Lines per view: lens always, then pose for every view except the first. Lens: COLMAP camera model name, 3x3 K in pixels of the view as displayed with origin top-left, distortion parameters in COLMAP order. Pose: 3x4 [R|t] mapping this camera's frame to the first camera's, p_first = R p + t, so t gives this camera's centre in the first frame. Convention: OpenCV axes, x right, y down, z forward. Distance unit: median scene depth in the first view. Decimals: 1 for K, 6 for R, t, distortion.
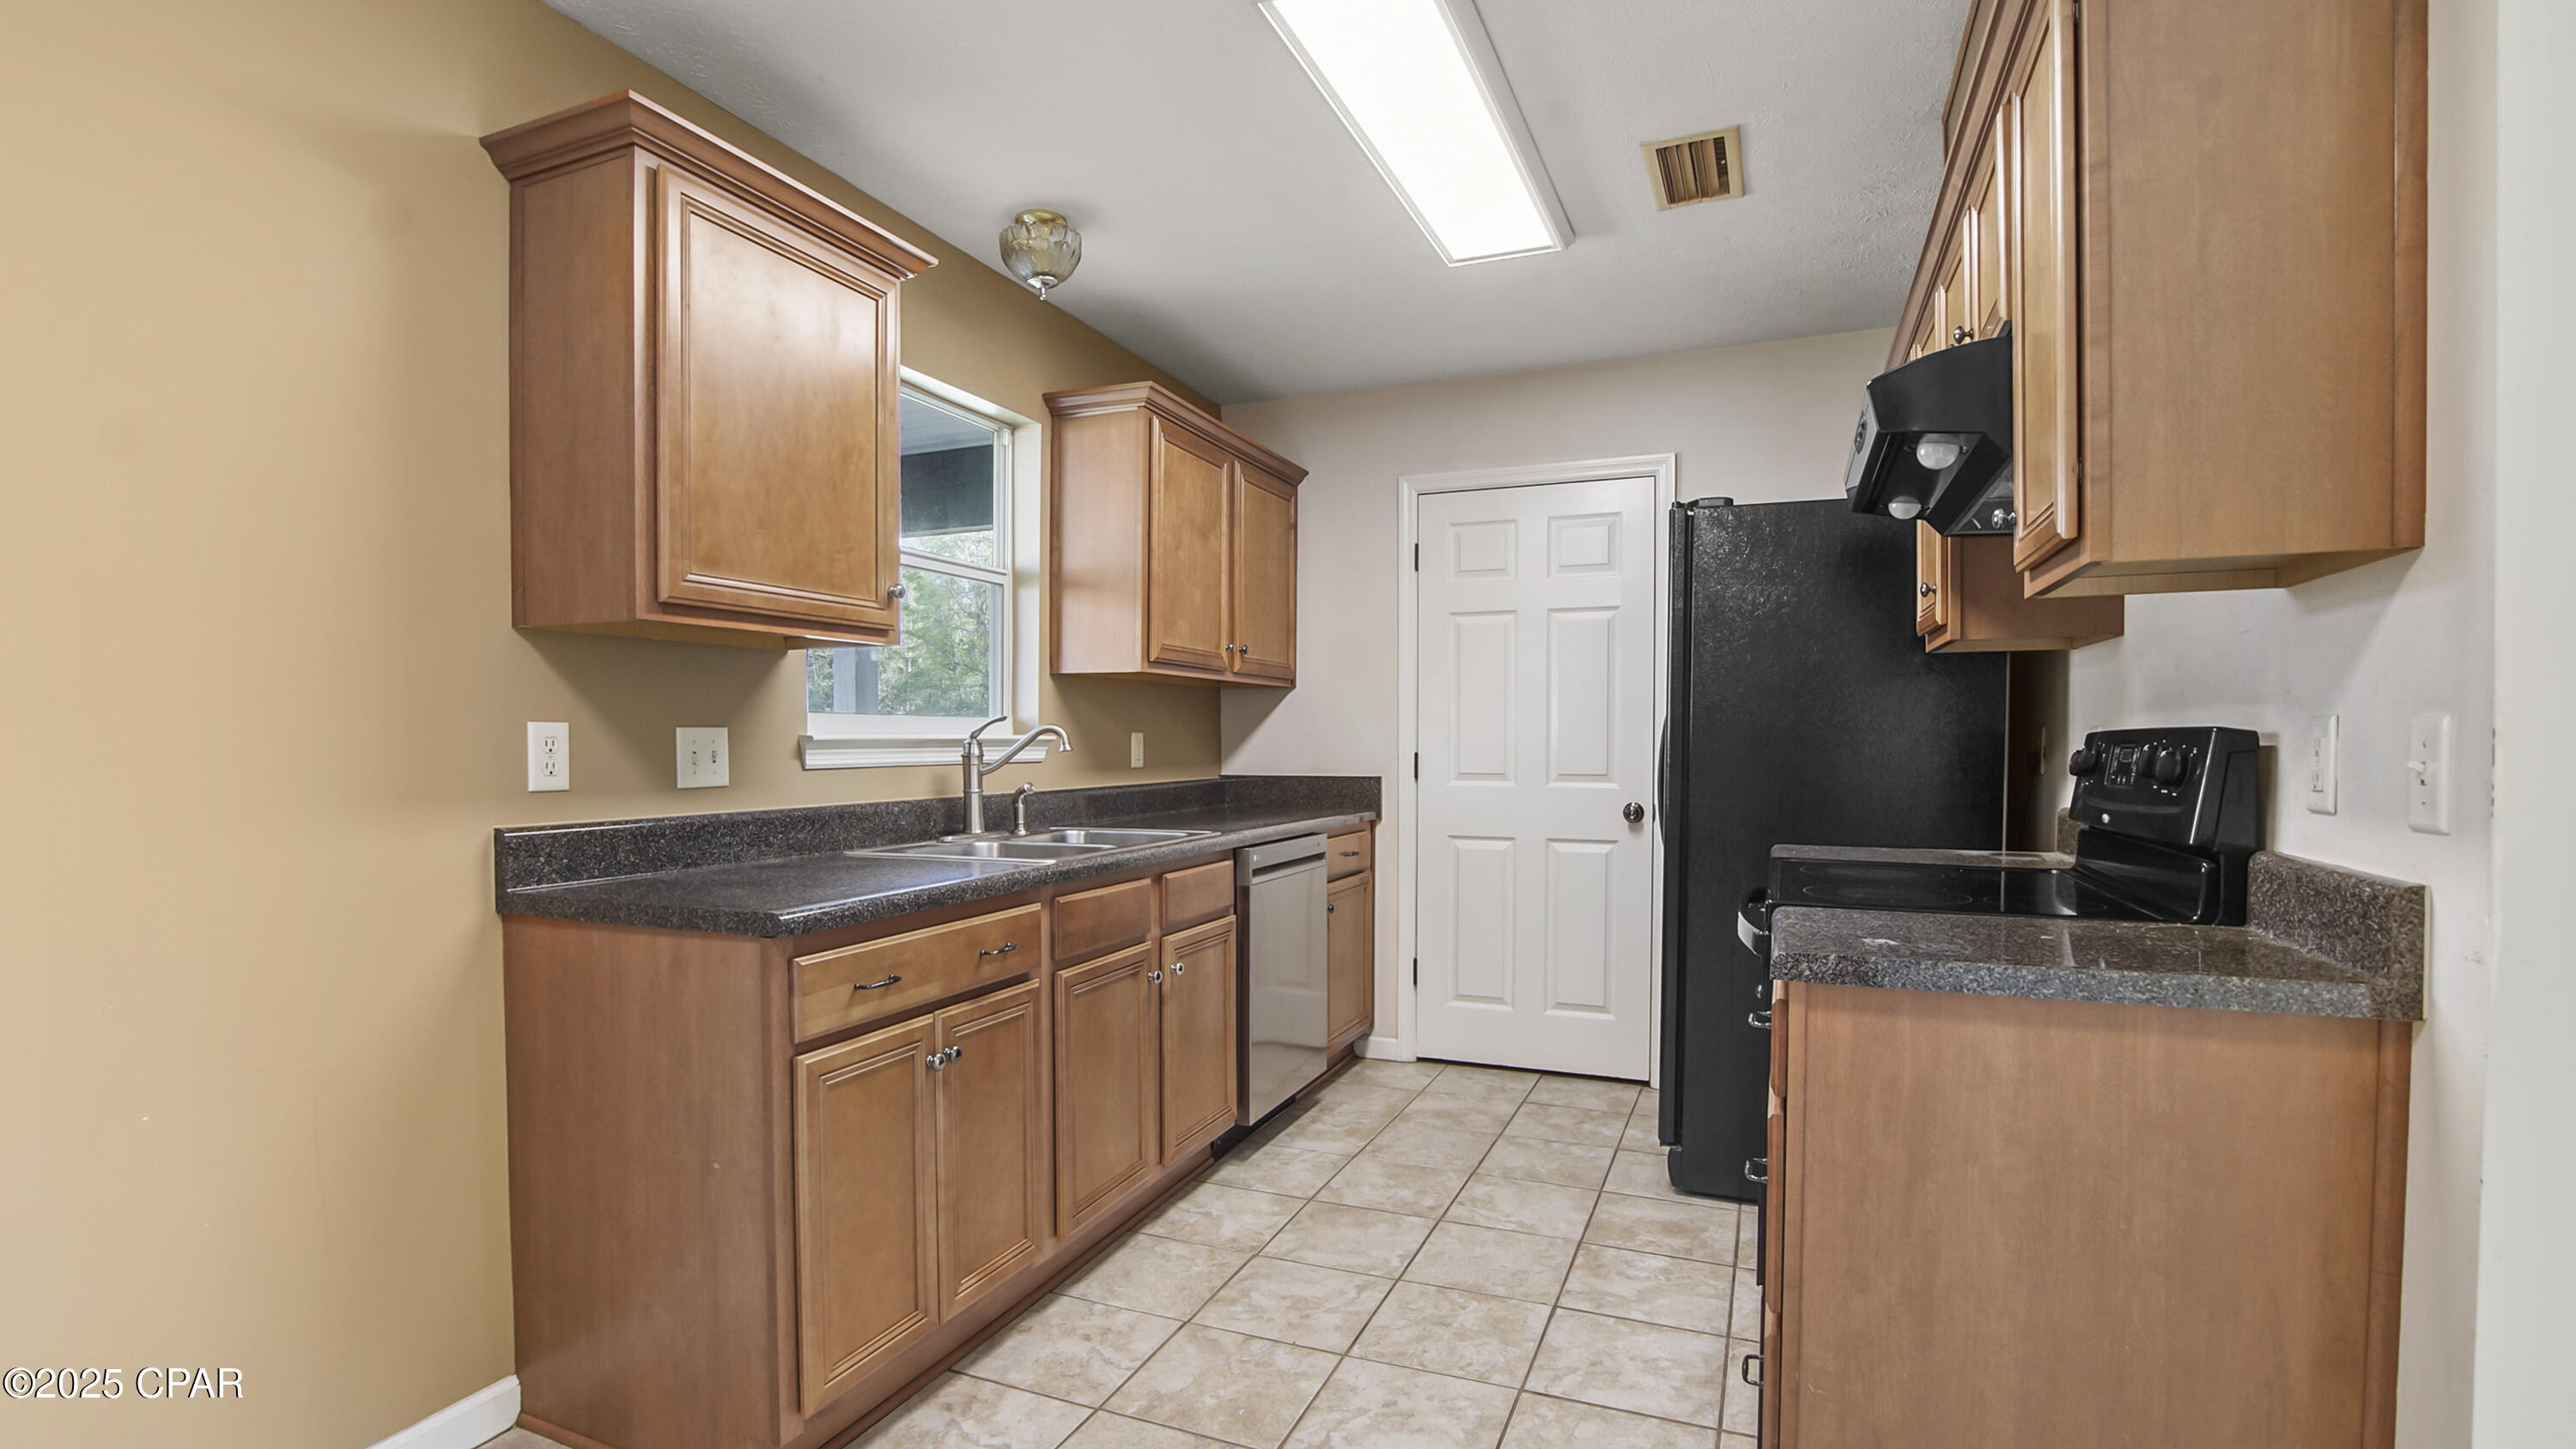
lens RADIAL K [[1196.4, 0, 1282.6], [0, 1196.4, 757.4], [0, 0, 1]] dist [-0.012095, 0.000127]
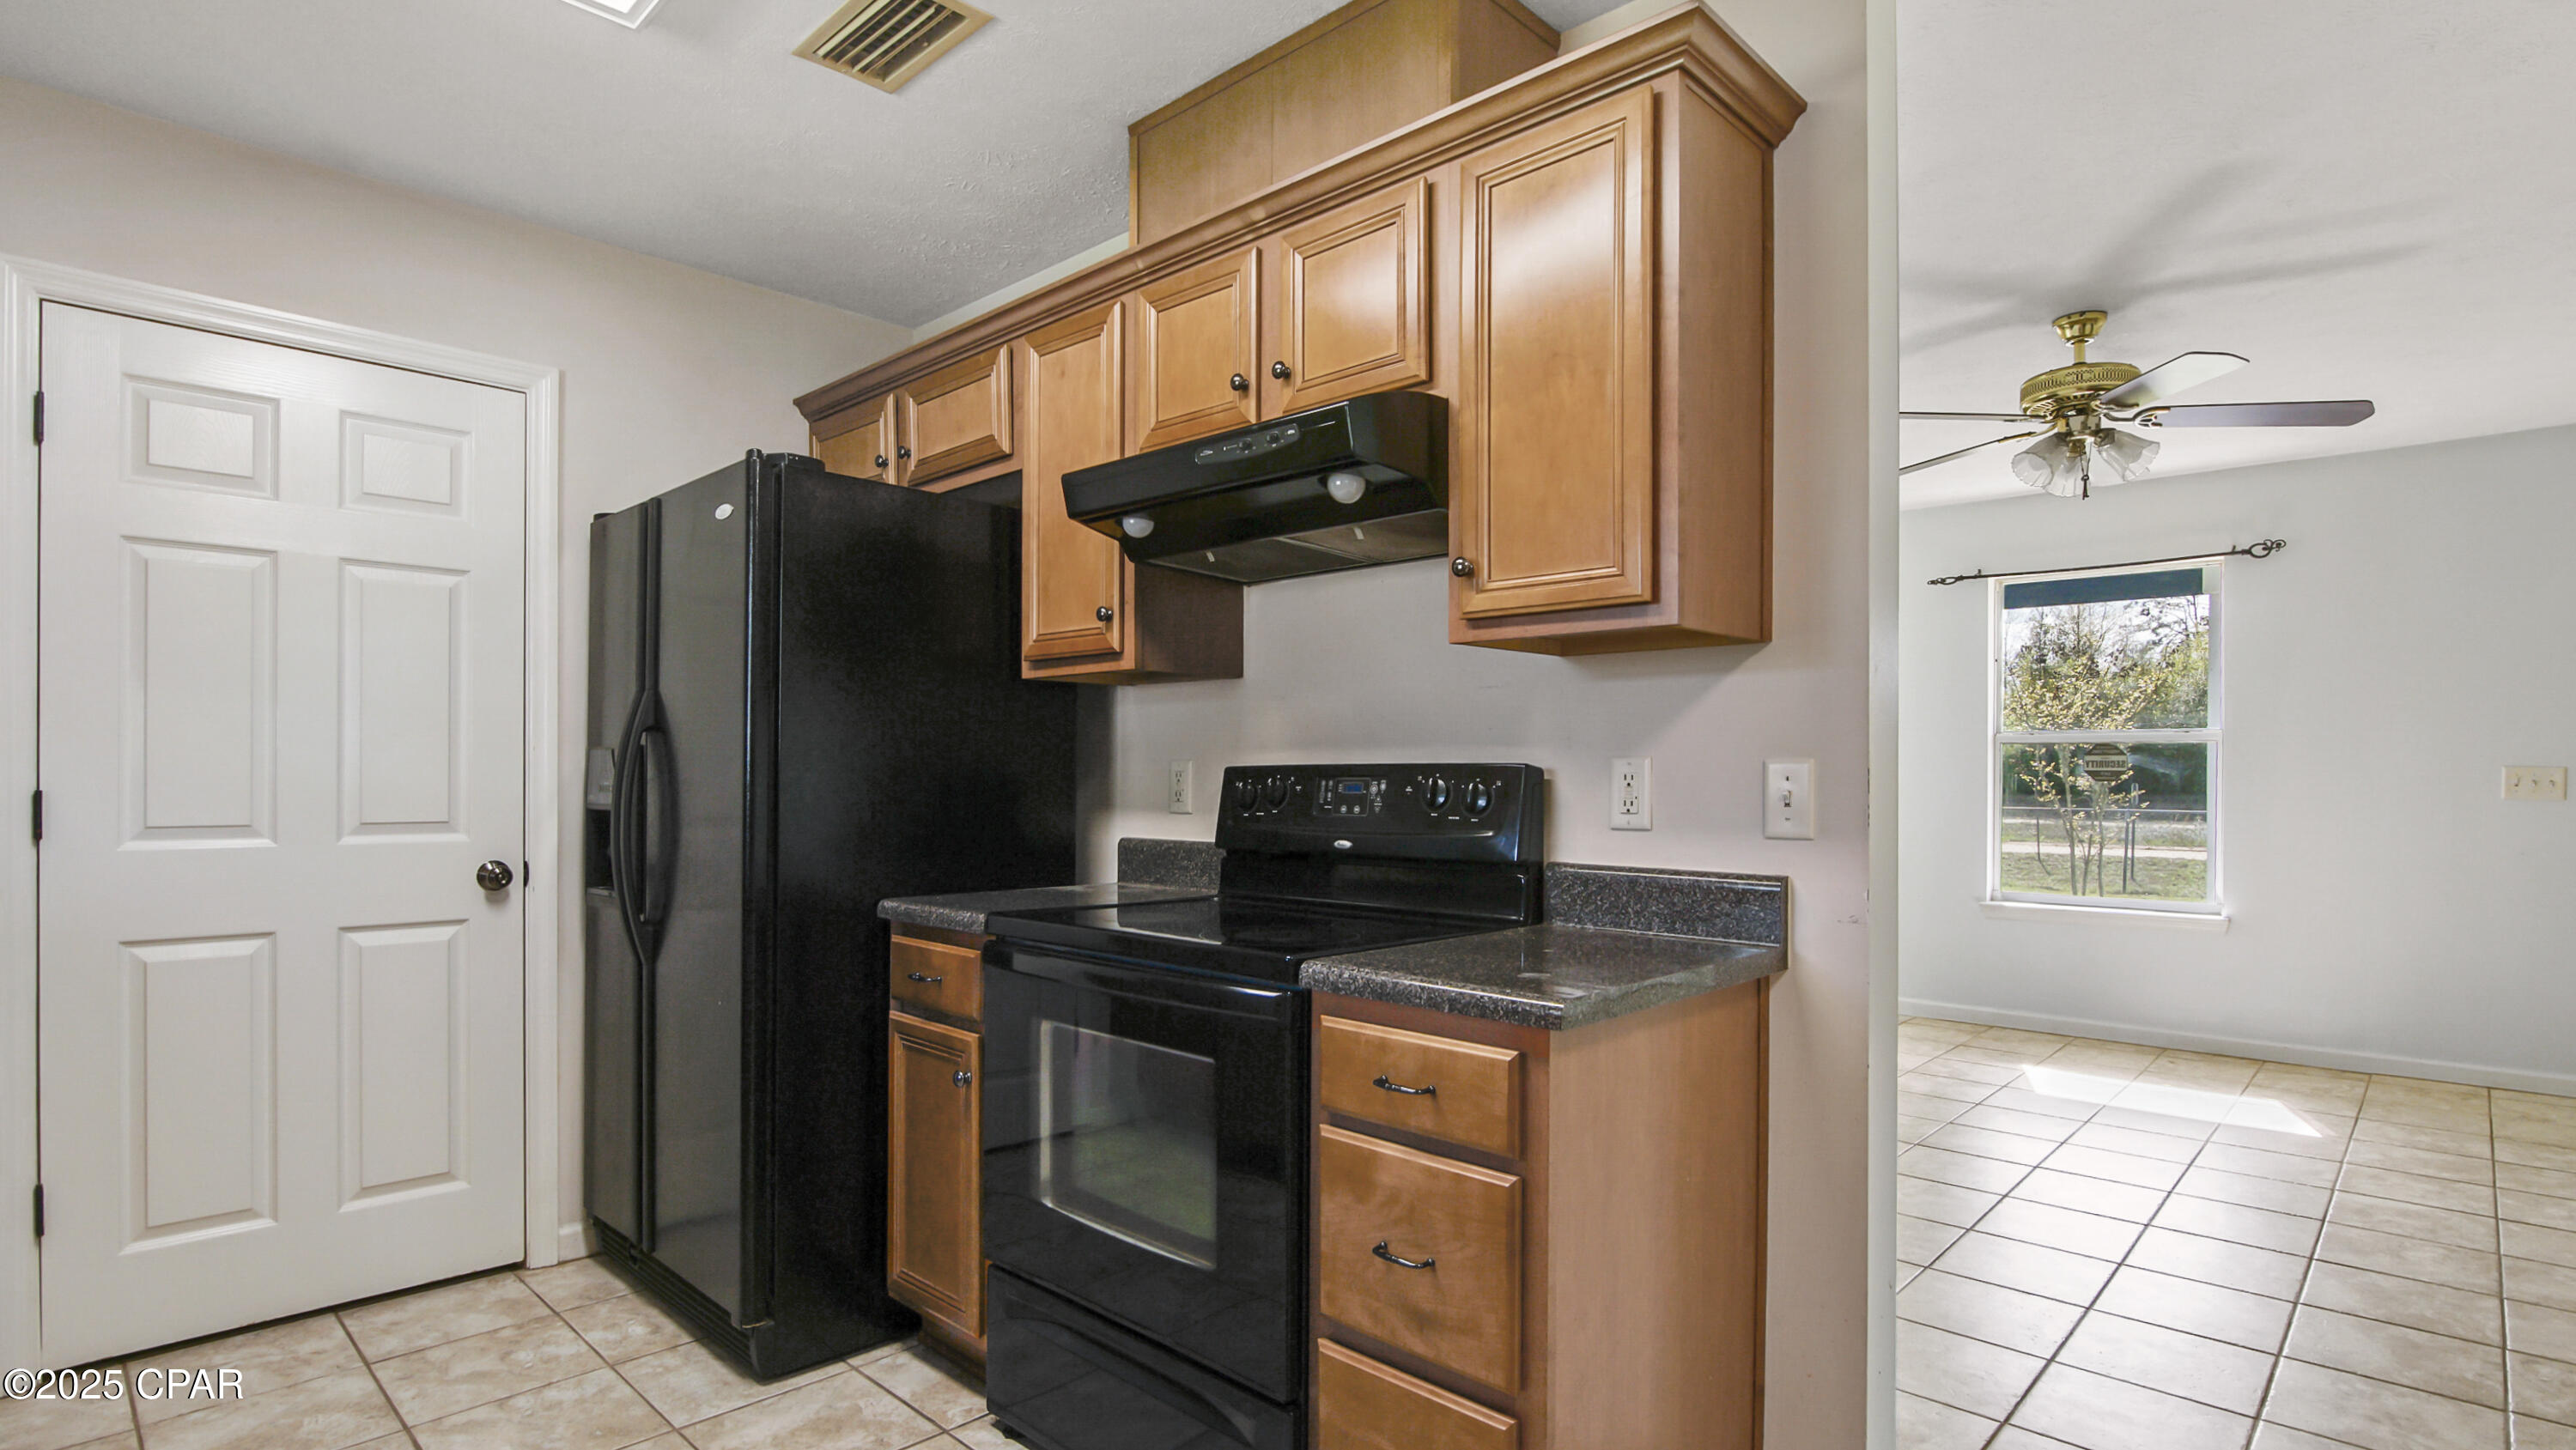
lens RADIAL K [[1261.8, 0, 1287.0], [0, 1261.8, 777.5], [0, 0, 1]] dist [-0.014537, -0.000029]
pose [[0.354974, 0.002774, 0.934872, -0.245488], [0.007034, 0.999959, -0.005638, -0.002948], [-0.934850, 0.008577, 0.354940, 0.364922]]
